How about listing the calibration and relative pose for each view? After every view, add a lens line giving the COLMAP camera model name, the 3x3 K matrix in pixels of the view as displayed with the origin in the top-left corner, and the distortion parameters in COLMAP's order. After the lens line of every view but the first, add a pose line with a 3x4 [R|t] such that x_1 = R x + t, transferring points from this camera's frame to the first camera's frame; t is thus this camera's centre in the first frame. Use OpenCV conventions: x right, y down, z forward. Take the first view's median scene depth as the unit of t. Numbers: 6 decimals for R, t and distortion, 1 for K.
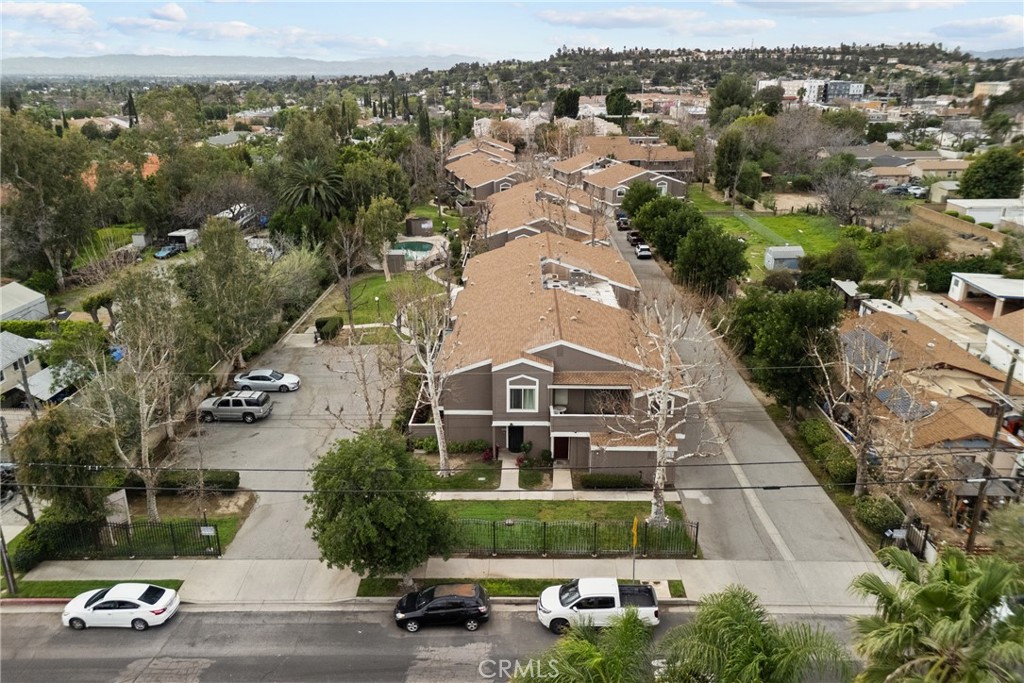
lens RADIAL K [[740.9, 0, 512.0], [0, 740.9, 341.5], [0, 0, 1]] dist [0.043451, -0.007154]
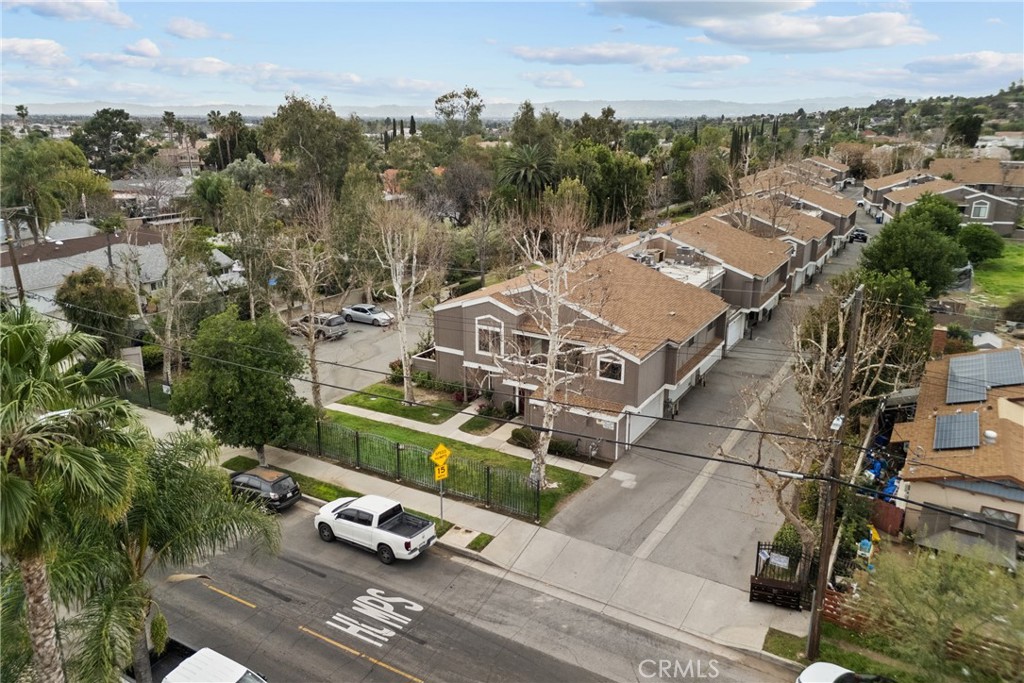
lens RADIAL K [[725.6, 0, 512.0], [0, 725.6, 341.5], [0, 0, 1]] dist [0.034328, -0.004761]
pose [[0.869554, 0.148593, -0.470952, 0.333203], [-0.168366, 0.985725, 0.000145, 0.050680], [0.464250, 0.079166, 0.882159, 0.134025]]
